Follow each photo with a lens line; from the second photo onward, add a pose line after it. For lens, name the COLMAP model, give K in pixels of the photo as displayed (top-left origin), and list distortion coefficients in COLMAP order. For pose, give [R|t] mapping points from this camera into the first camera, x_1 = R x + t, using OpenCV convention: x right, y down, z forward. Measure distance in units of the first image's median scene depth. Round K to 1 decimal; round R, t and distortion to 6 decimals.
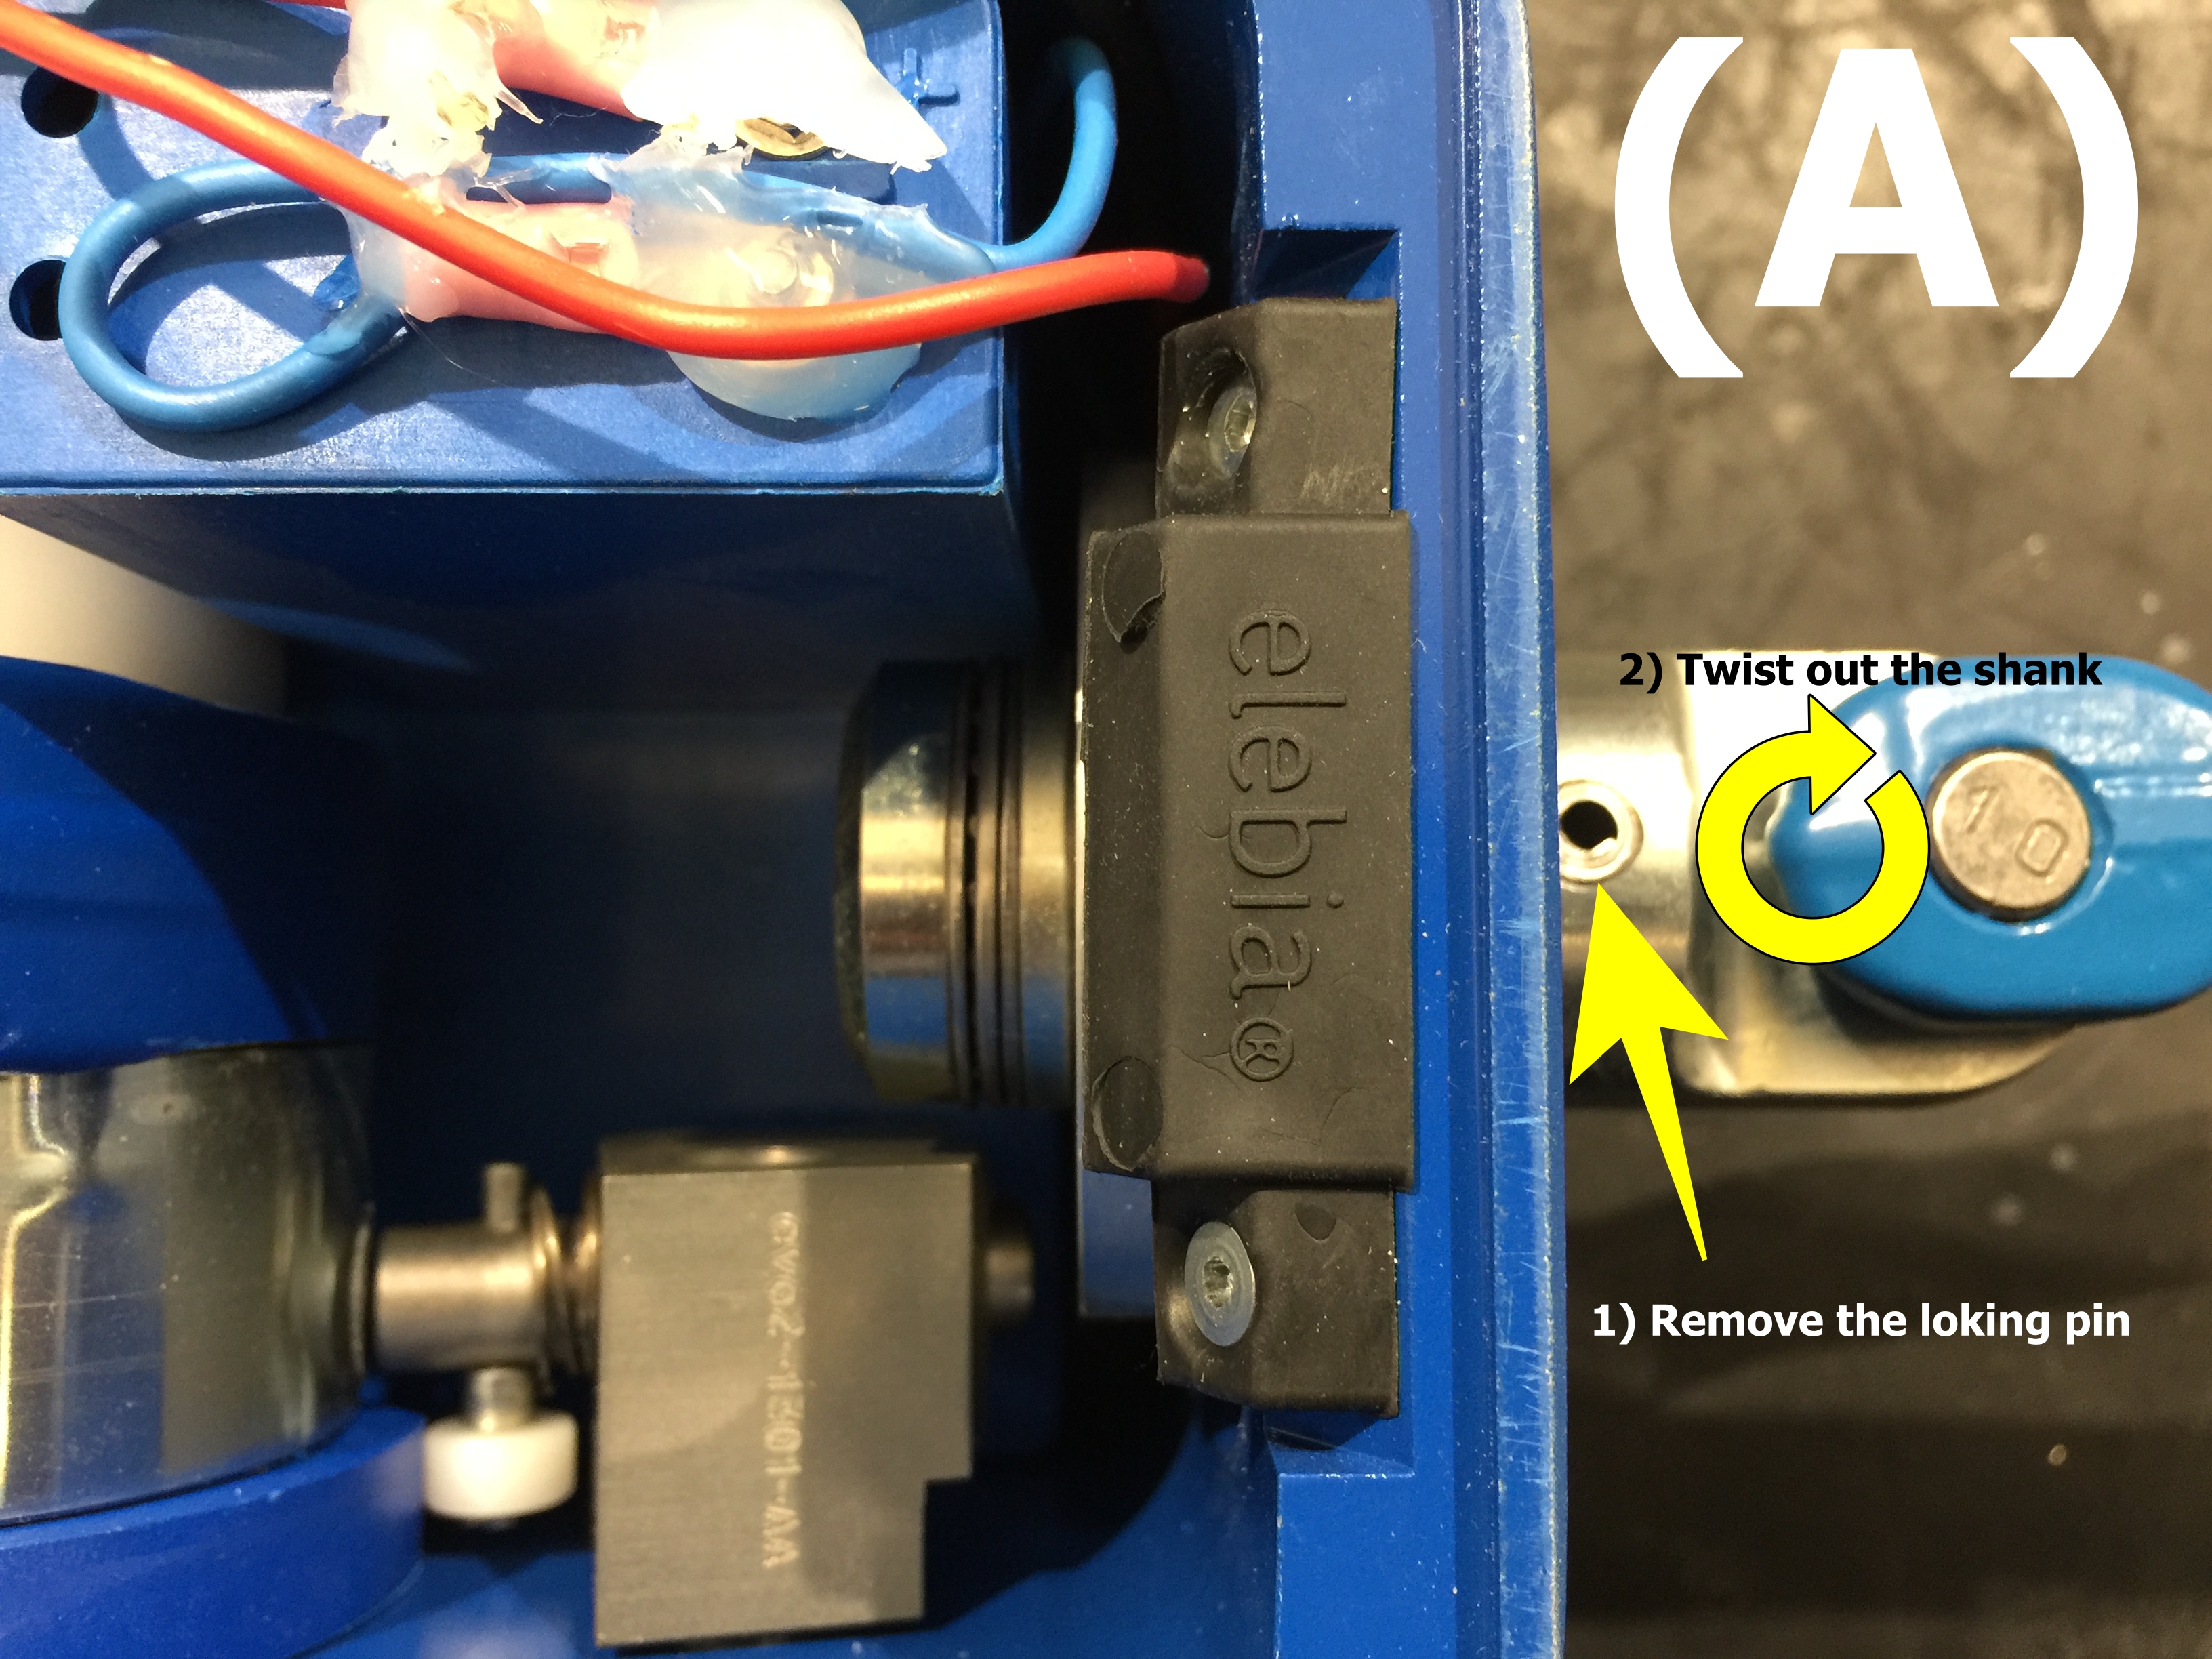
lens RADIAL K [[1980.9, 0, 1166.5], [0, 1980.9, 834.7], [0, 0, 1]] dist [0.066264, -0.119259]
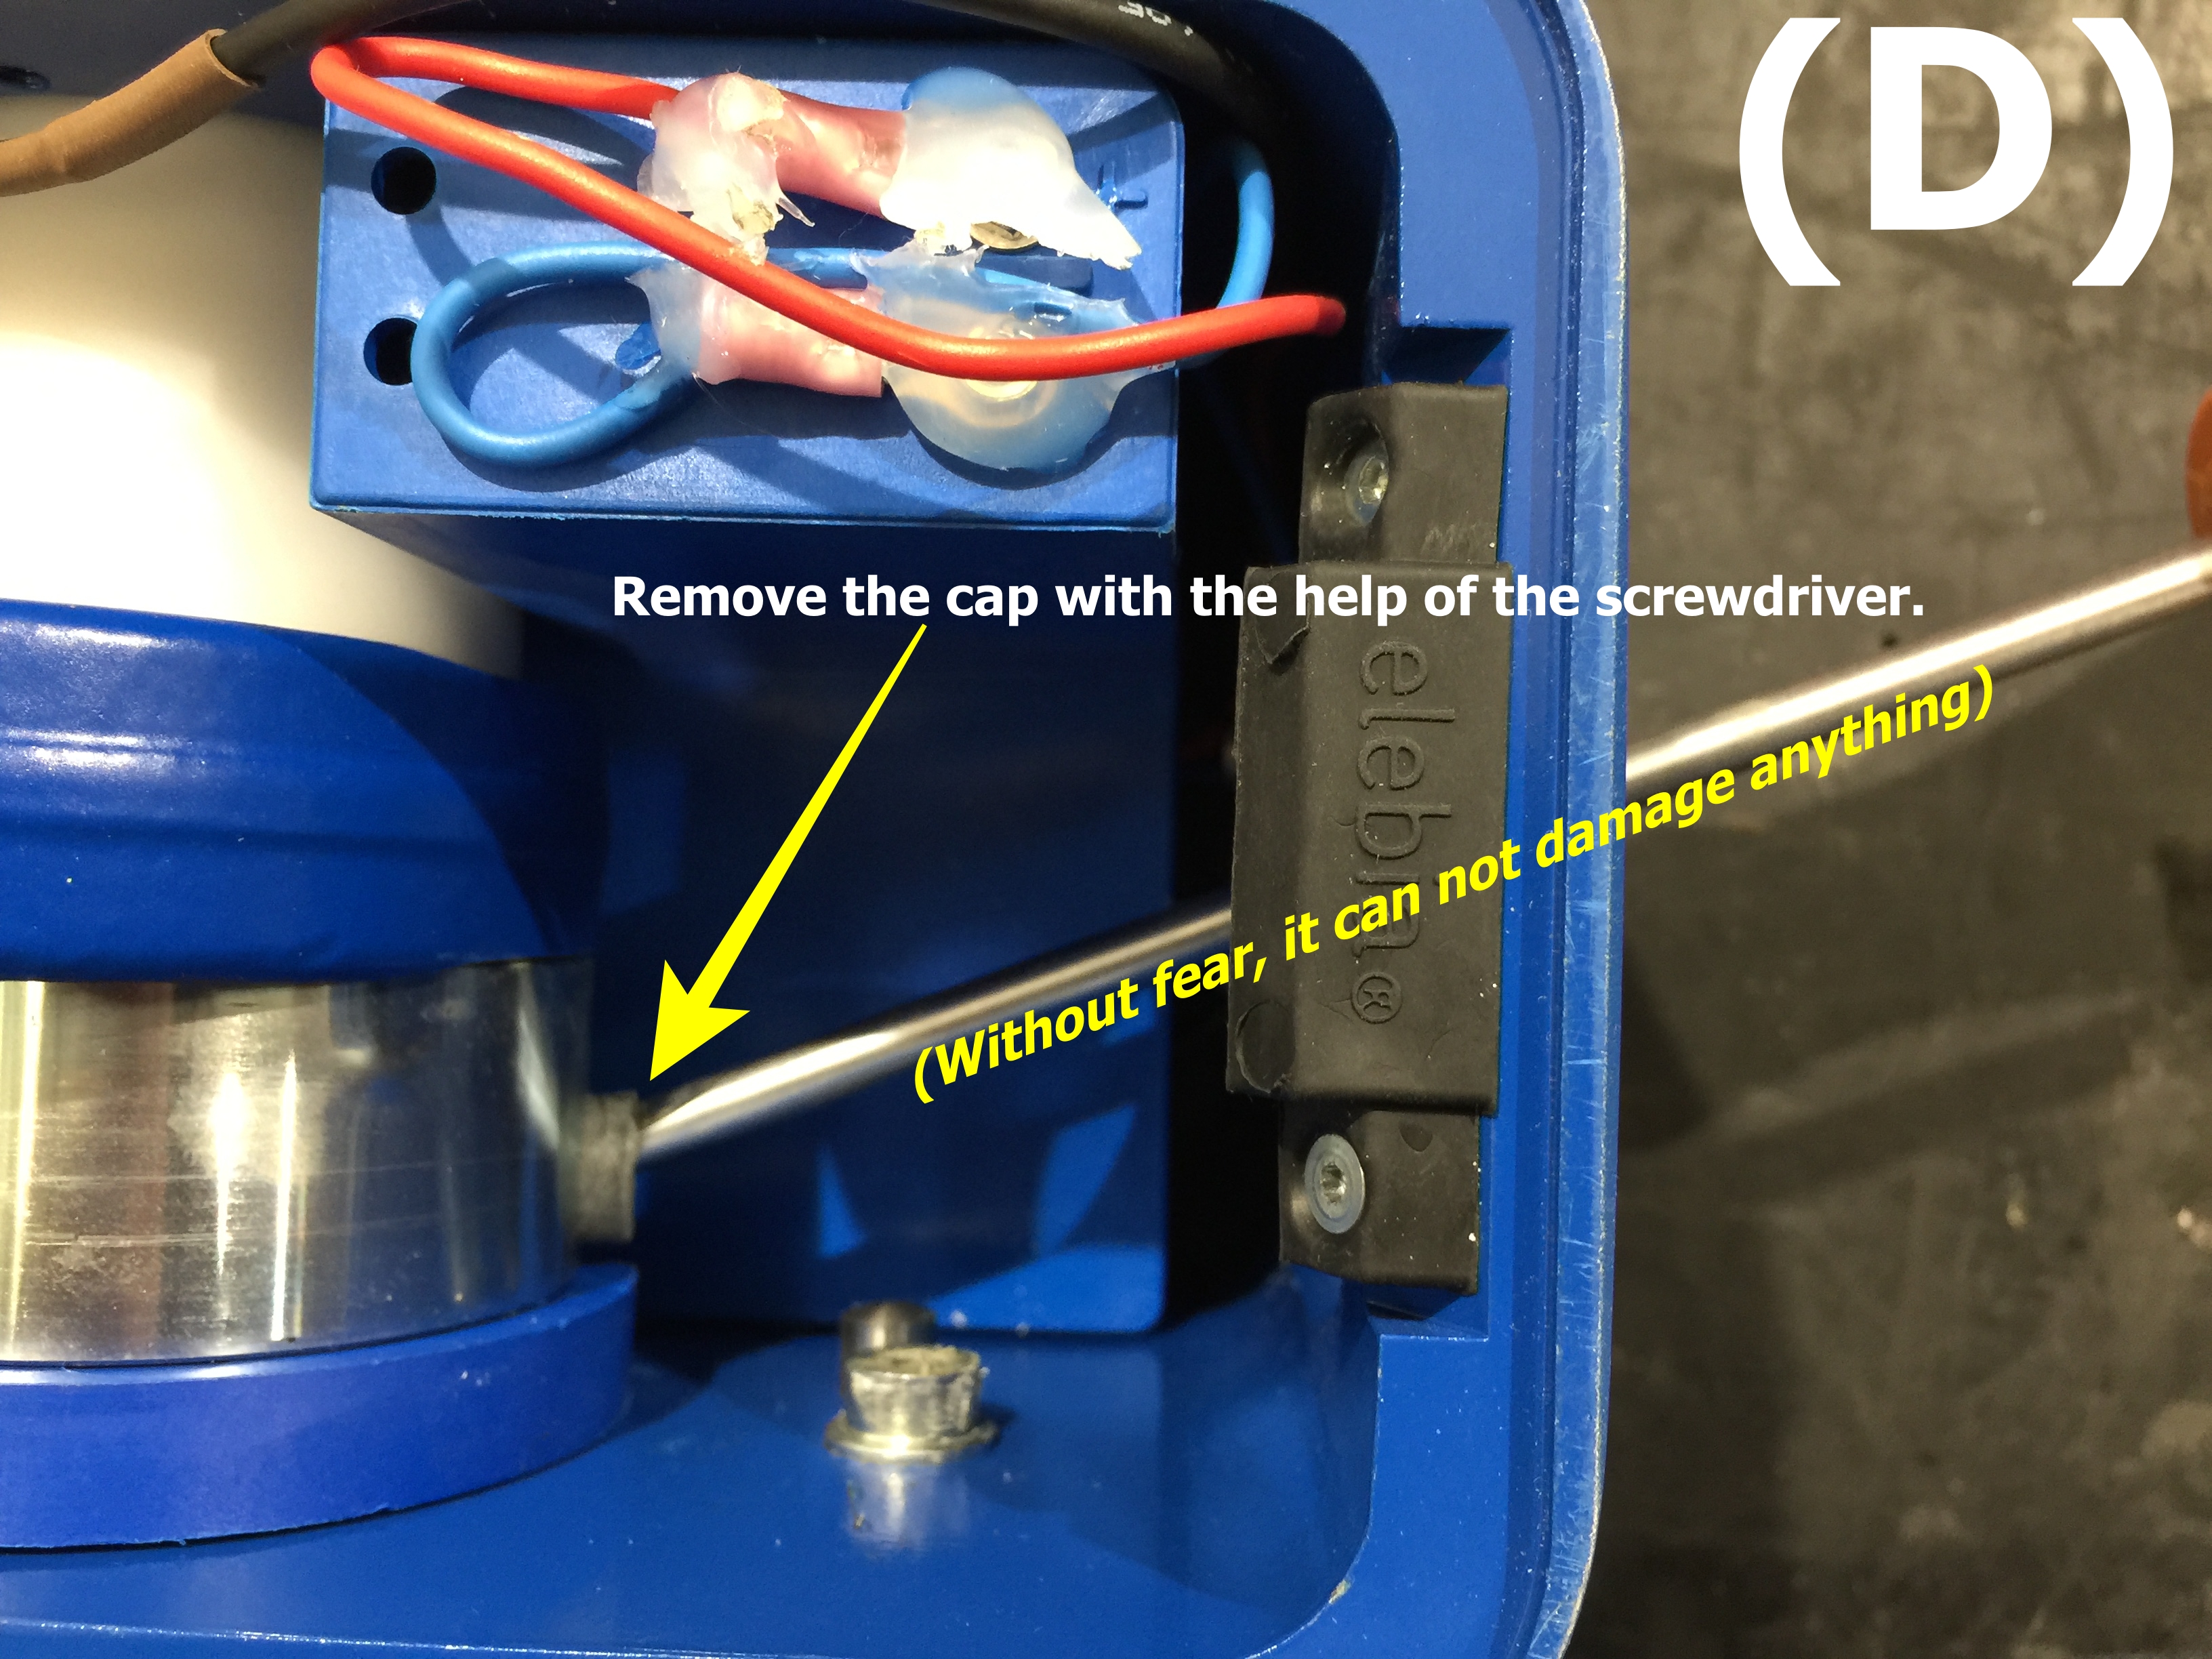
lens RADIAL K [[1980.9, 0, 1166.5], [0, 1980.9, 834.7], [0, 0, 1]] dist [0.066264, -0.119259]
pose [[0.999254, 0.030808, -0.023297, -0.056087], [-0.029875, 0.998777, 0.039395, -0.037452], [0.024482, -0.038670, 0.998952, -0.231961]]
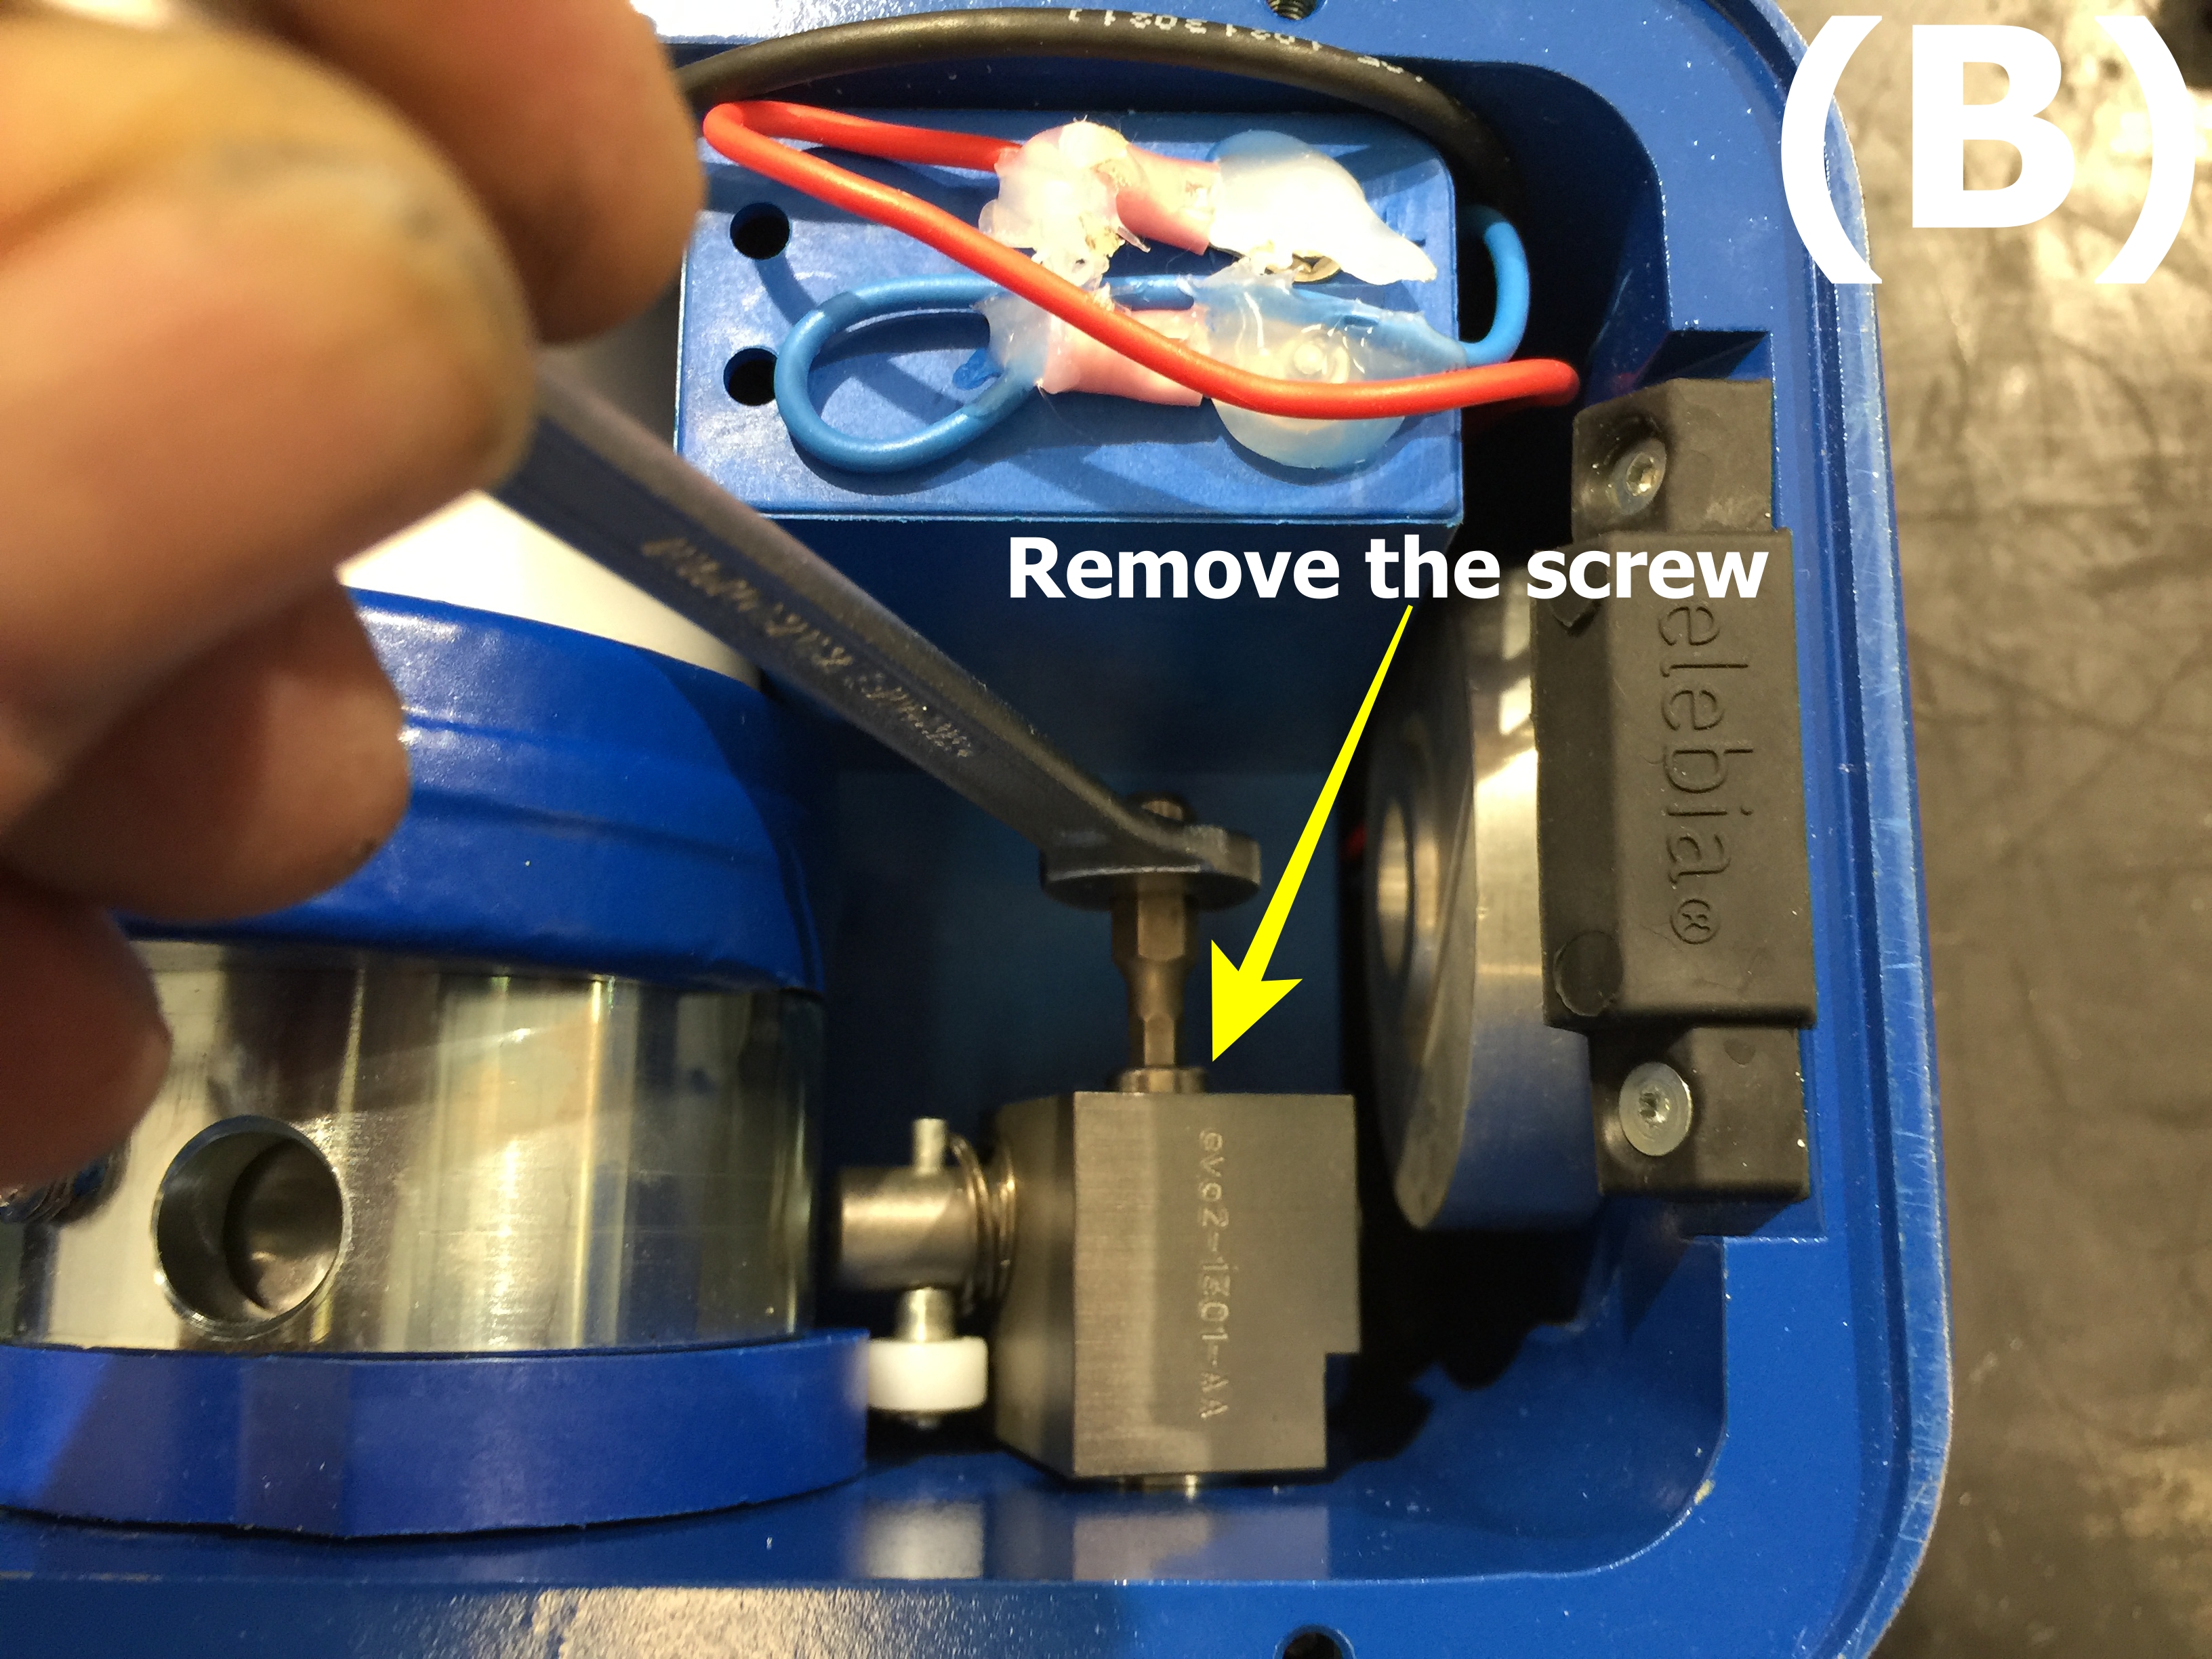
lens RADIAL K [[1980.9, 0, 1166.5], [0, 1980.9, 834.7], [0, 0, 1]] dist [0.066264, -0.119259]
pose [[0.999799, 0.006999, 0.018801, -0.323784], [-0.004716, 0.992906, -0.118812, 0.206450], [-0.019499, 0.118699, 0.992739, -0.315728]]
